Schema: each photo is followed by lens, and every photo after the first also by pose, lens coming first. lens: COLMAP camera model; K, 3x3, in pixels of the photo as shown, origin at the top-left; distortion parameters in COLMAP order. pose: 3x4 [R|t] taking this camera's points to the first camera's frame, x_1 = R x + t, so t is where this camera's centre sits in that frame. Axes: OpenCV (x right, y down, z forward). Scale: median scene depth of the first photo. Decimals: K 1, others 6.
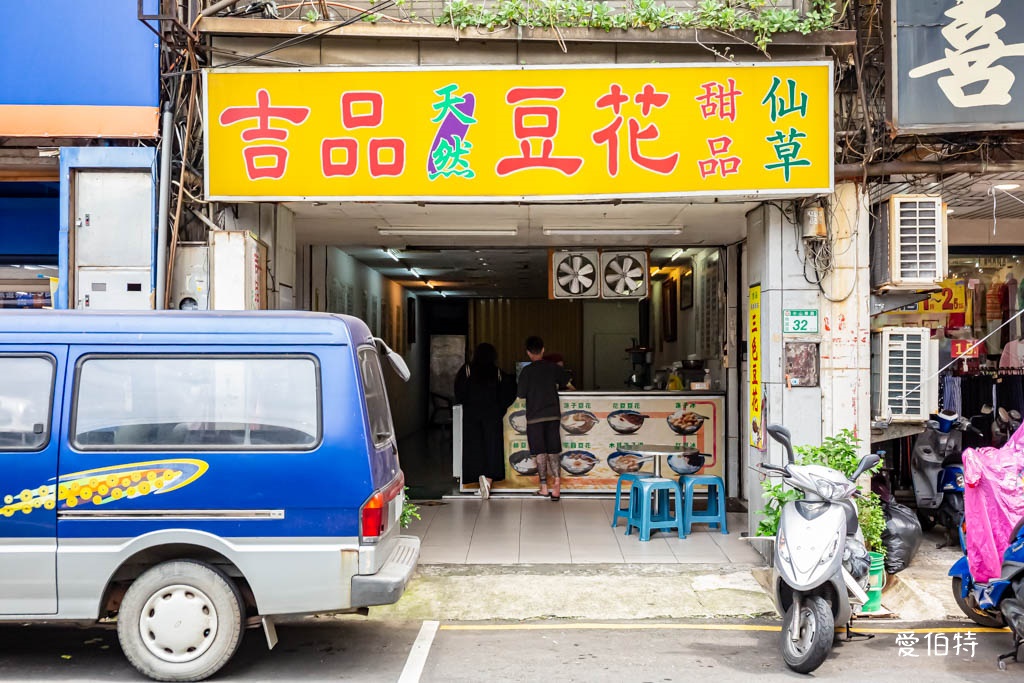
lens RADIAL K [[1296.7, 0, 511.4], [0, 1296.7, 341.0], [0, 0, 1]] dist [0.038265, 0.000000]
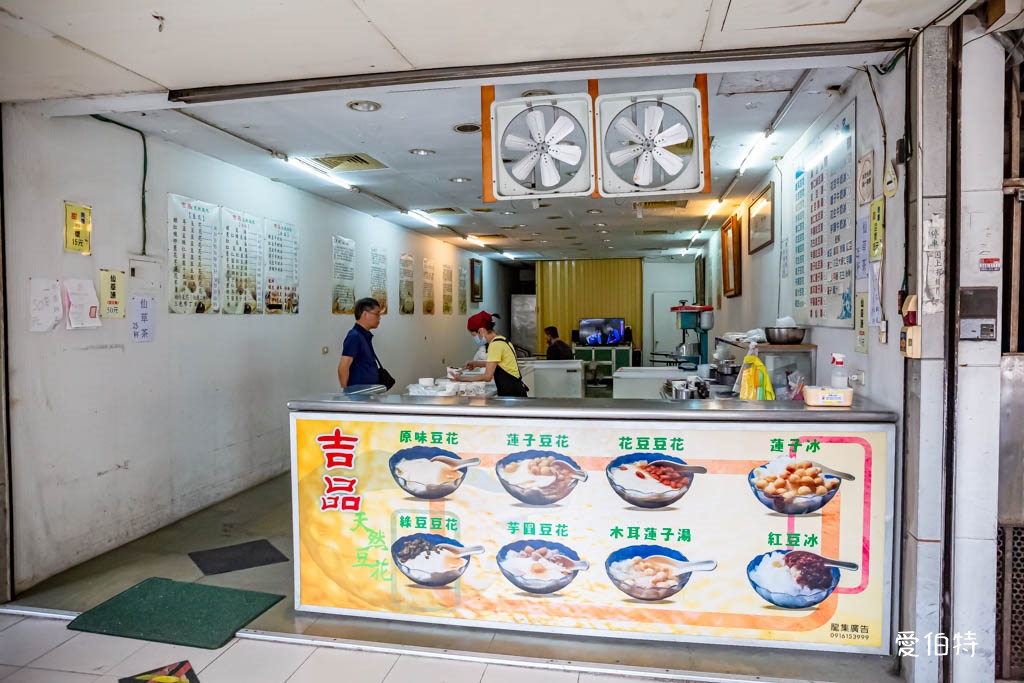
lens RADIAL K [[706.7, 0, 512.5], [0, 706.7, 340.6], [0, 0, 1]] dist [-0.064159, 0.003272]
pose [[0.987074, 0.002251, -0.160251, 0.080450], [0.006600, 0.998482, 0.054677, 0.003327], [0.160131, -0.055027, 0.985561, 0.766483]]
